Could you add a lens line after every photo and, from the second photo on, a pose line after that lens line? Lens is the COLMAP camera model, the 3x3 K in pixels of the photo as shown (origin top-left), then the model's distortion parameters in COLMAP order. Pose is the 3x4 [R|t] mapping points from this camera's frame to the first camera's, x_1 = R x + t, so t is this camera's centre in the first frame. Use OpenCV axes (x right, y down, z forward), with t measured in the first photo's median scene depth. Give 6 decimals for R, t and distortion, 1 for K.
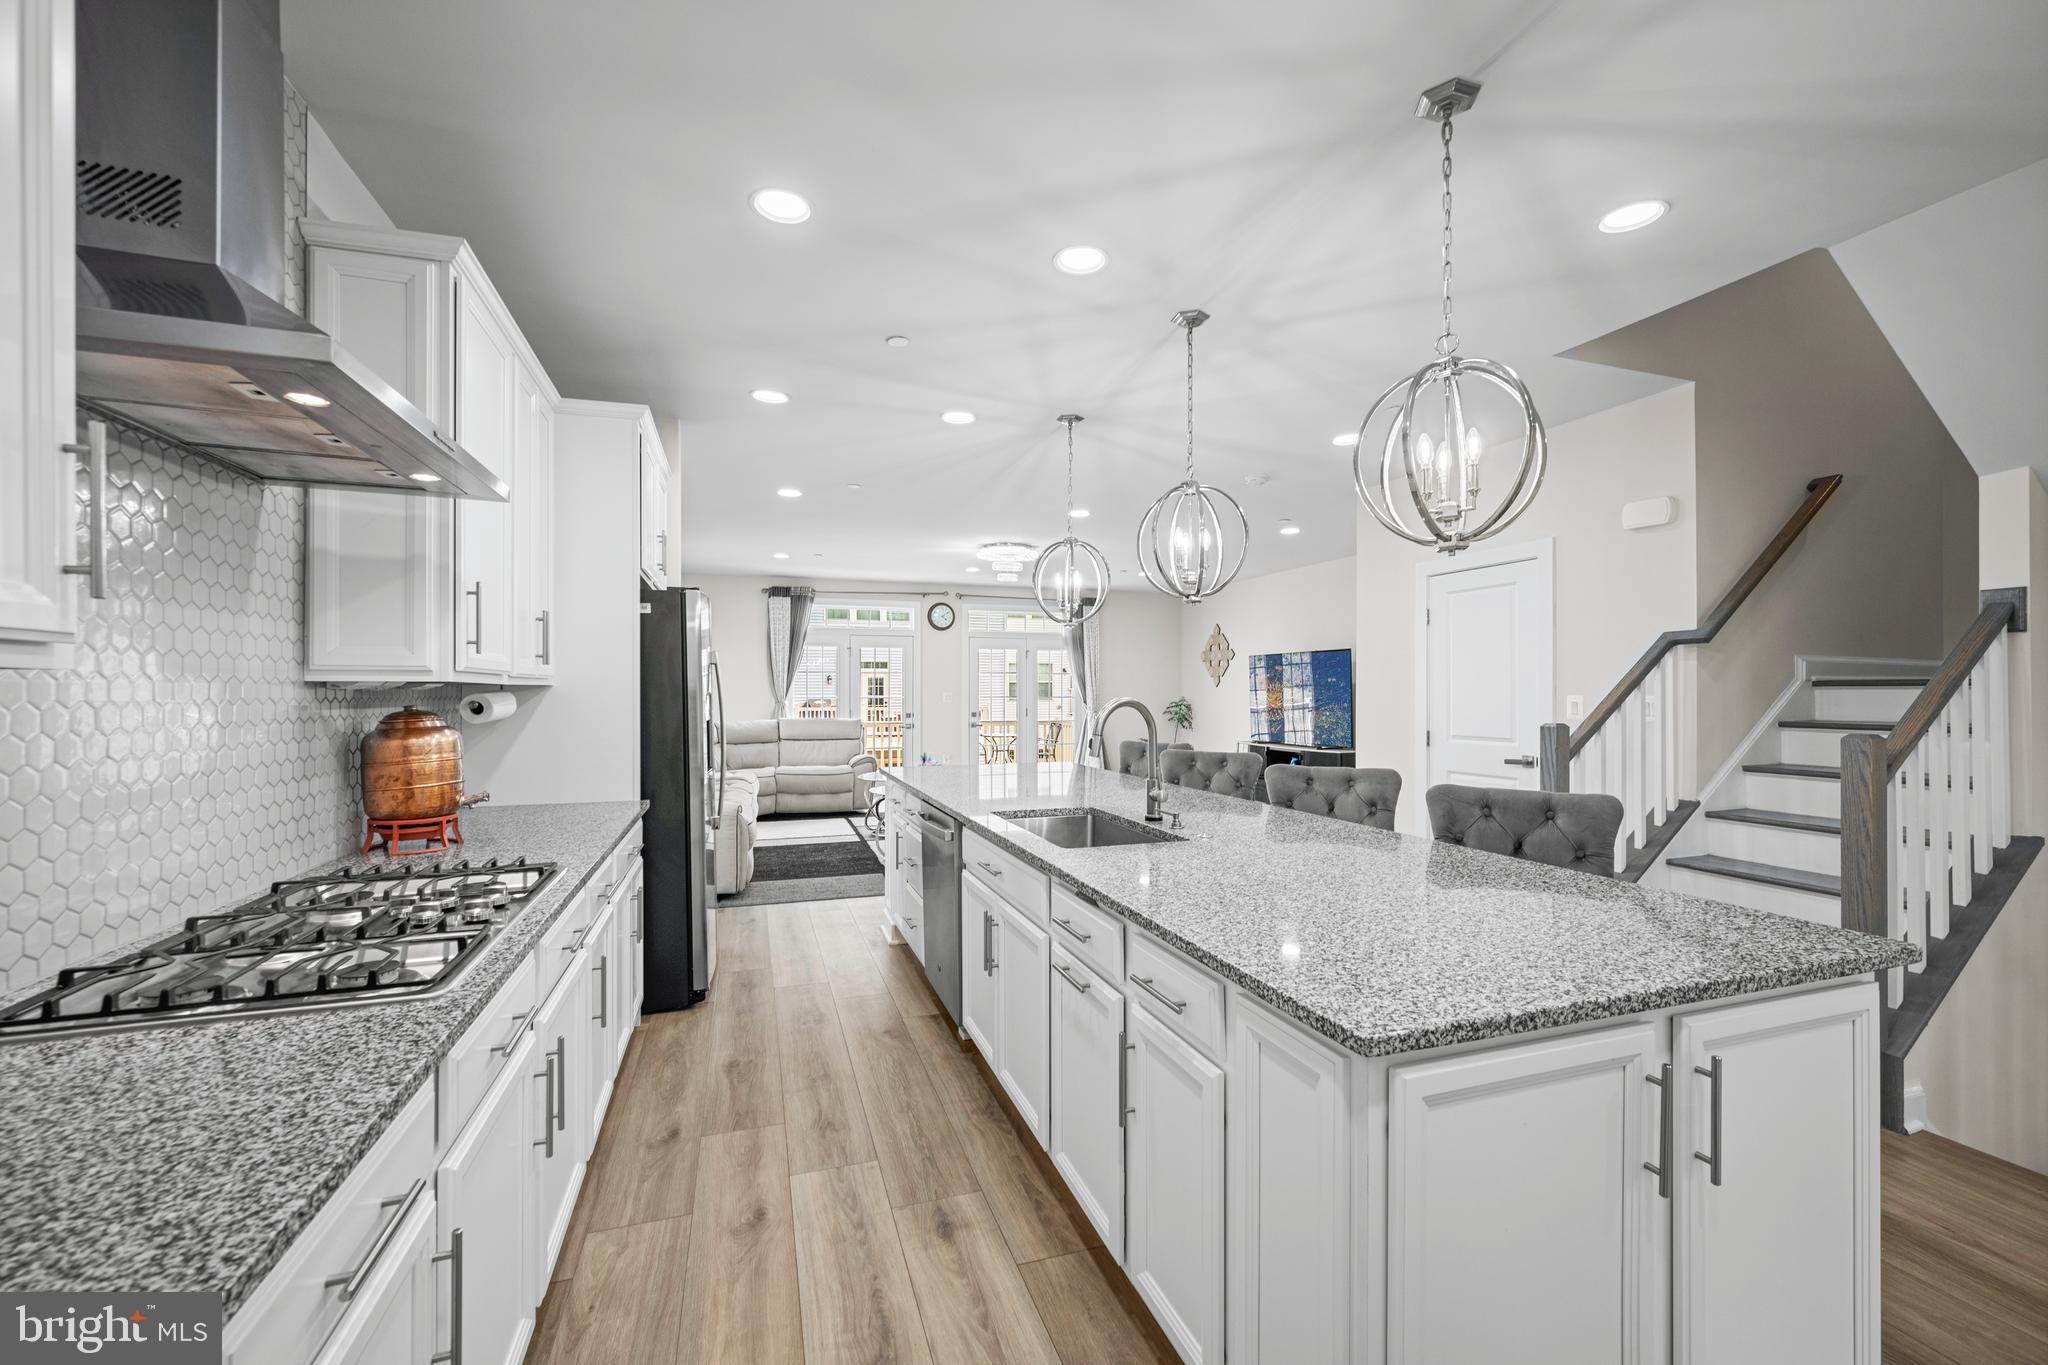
lens RADIAL K [[827.3, 0, 1023.5], [0, 827.3, 684.0], [0, 0, 1]] dist [0.006901, -0.001492]
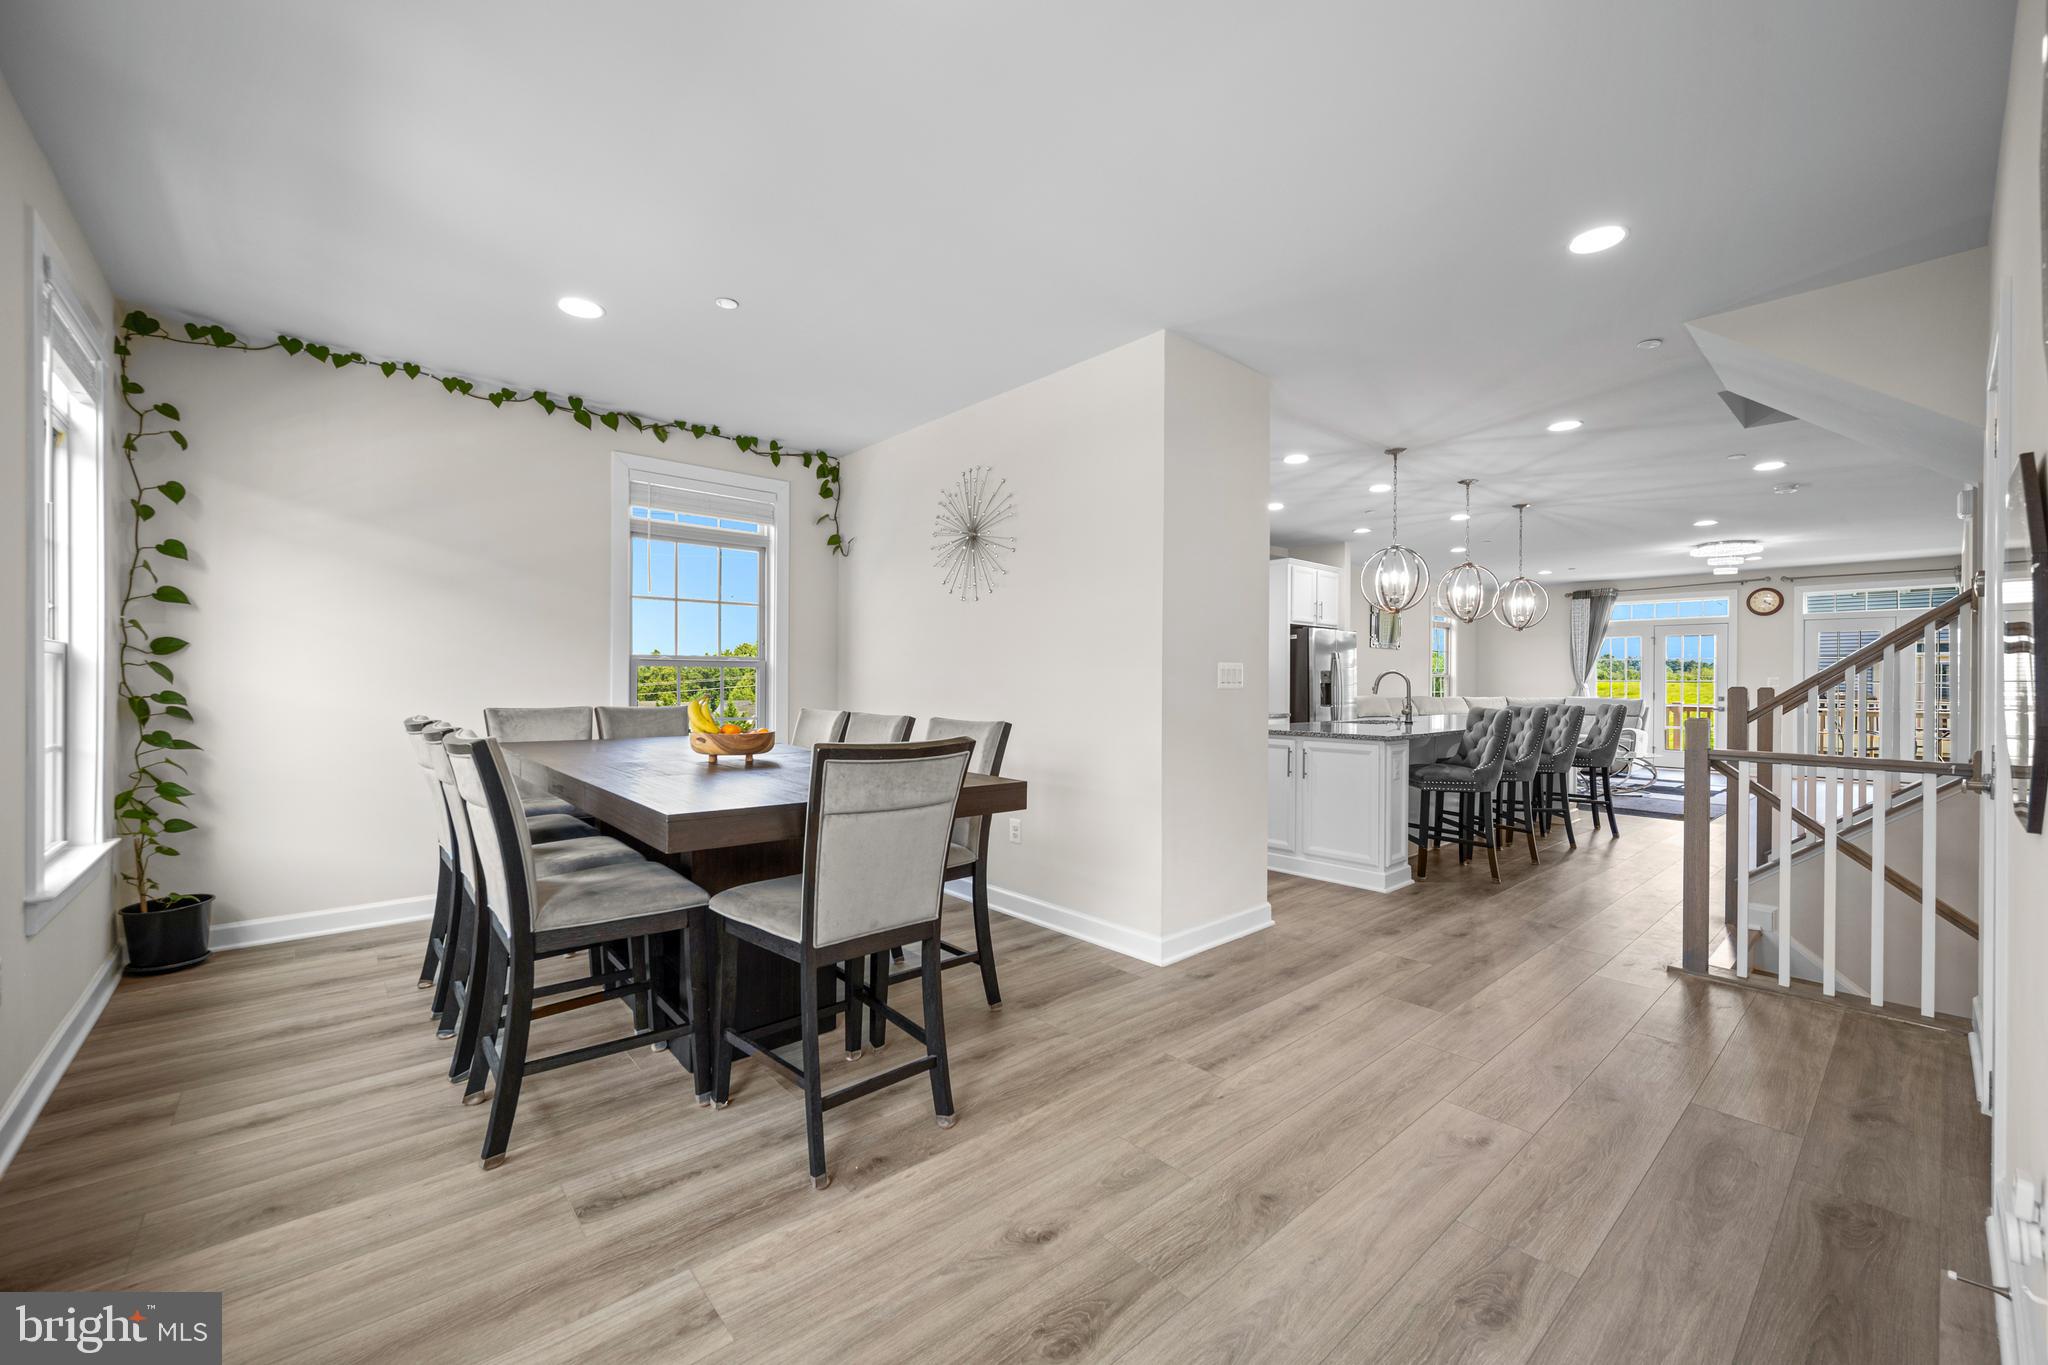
lens RADIAL K [[827.3, 0, 1039.4], [0, 827.3, 686.2], [0, 0, 1]] dist [0.006901, -0.001492]
pose [[0.411723, 0.014740, -0.911190, 1.652299], [-0.001818, 0.999880, 0.015353, 0.023309], [0.911307, -0.004665, 0.411700, -0.802880]]
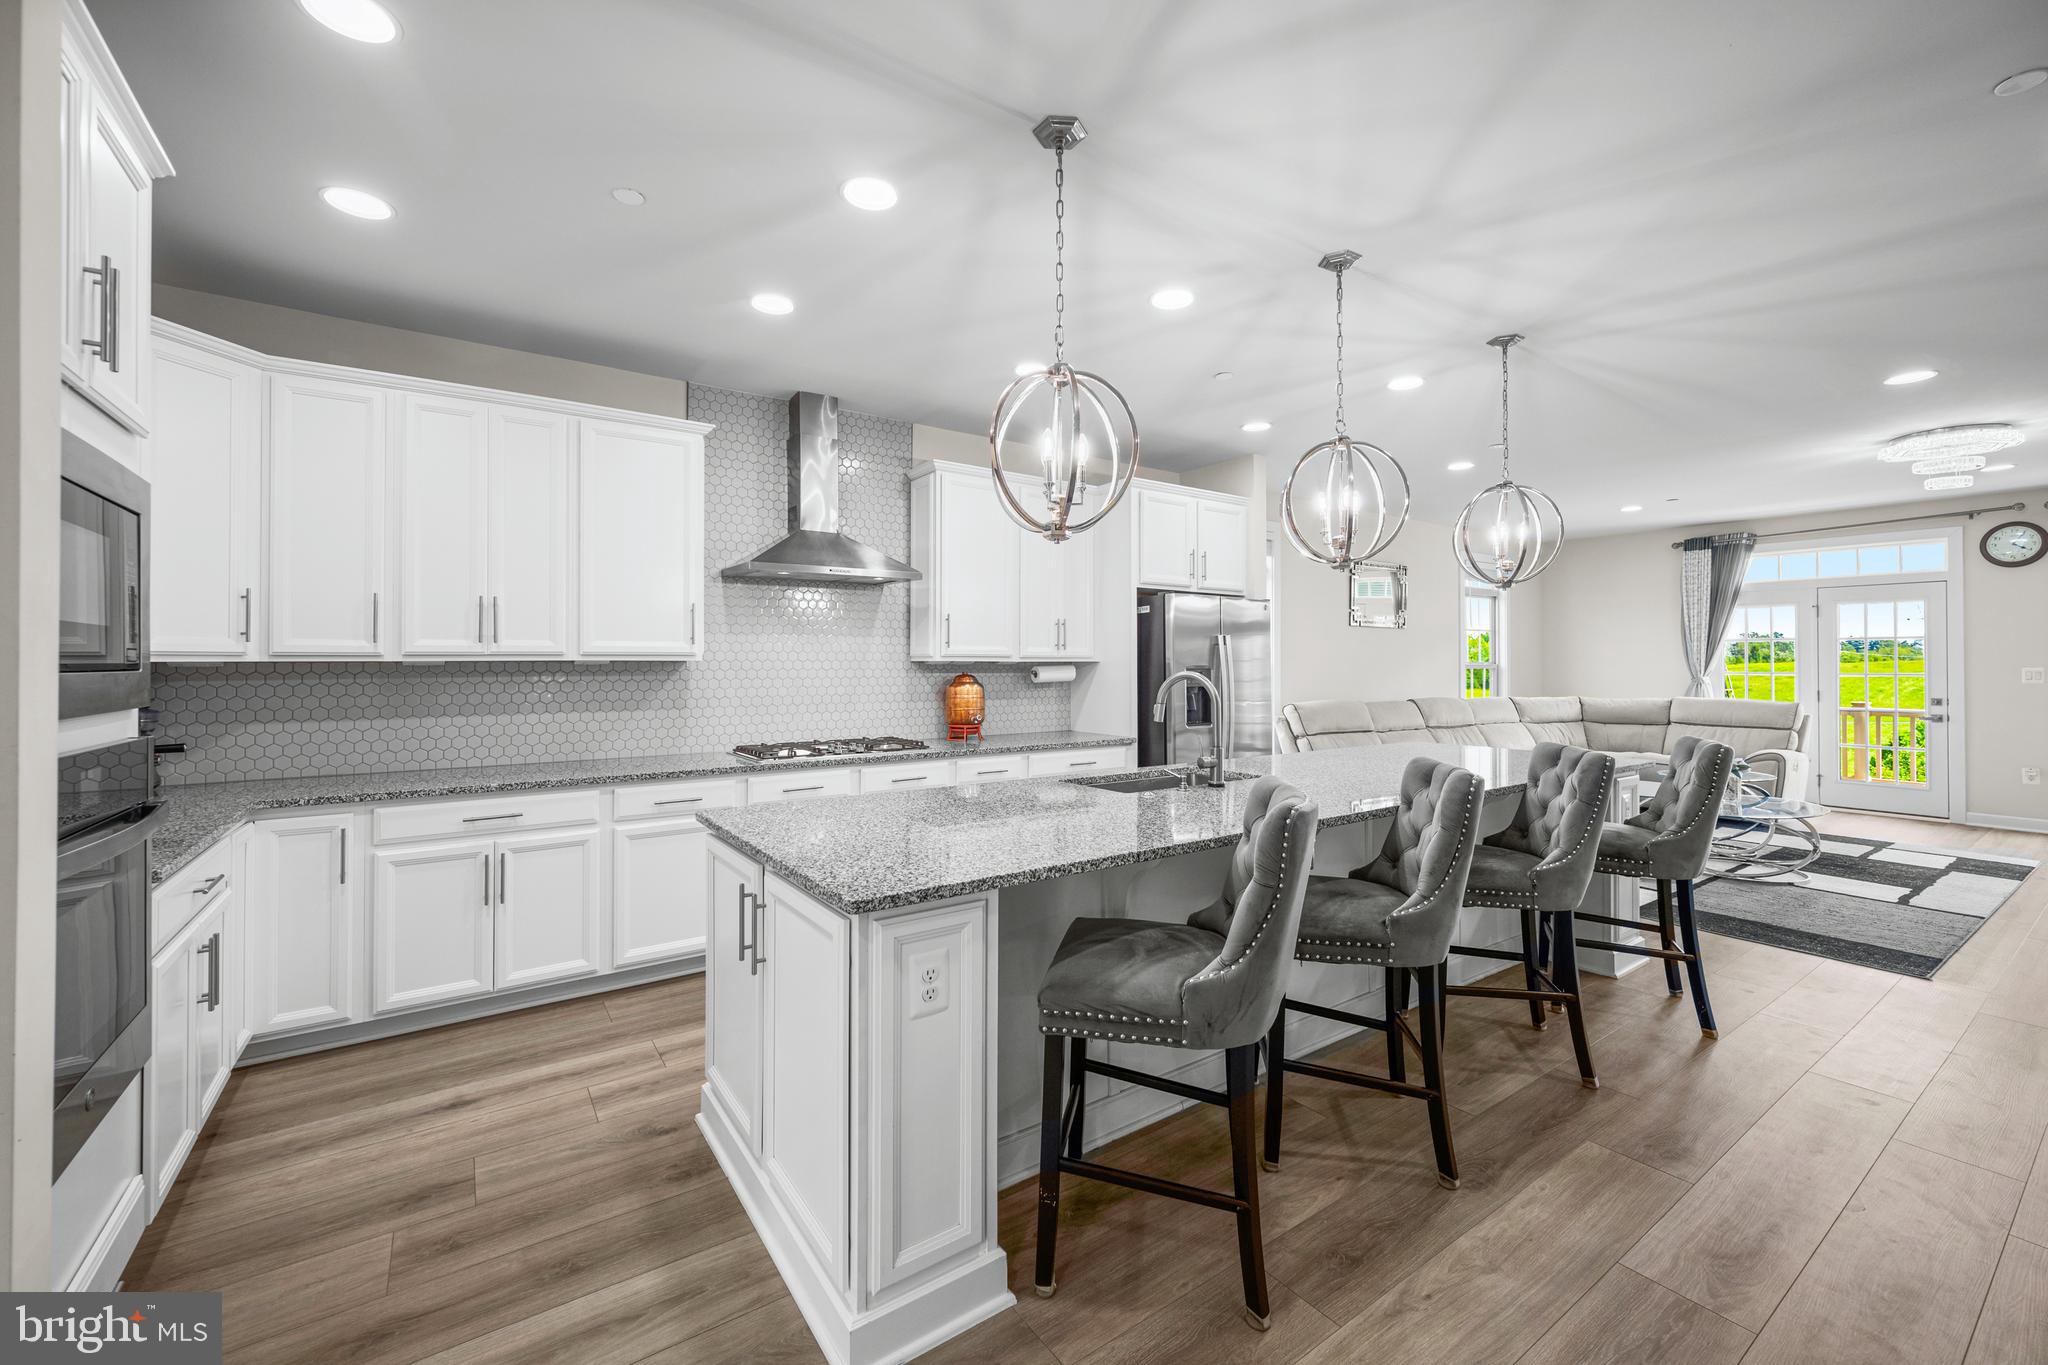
lens RADIAL K [[827.3, 0, 1049.4], [0, 827.3, 663.1], [0, 0, 1]] dist [0.006901, -0.001492]
pose [[0.301541, -0.001024, -0.953453, 1.002798], [0.008489, 0.999963, 0.001611, 0.001486], [0.953415, -0.008580, 0.301539, 0.420655]]
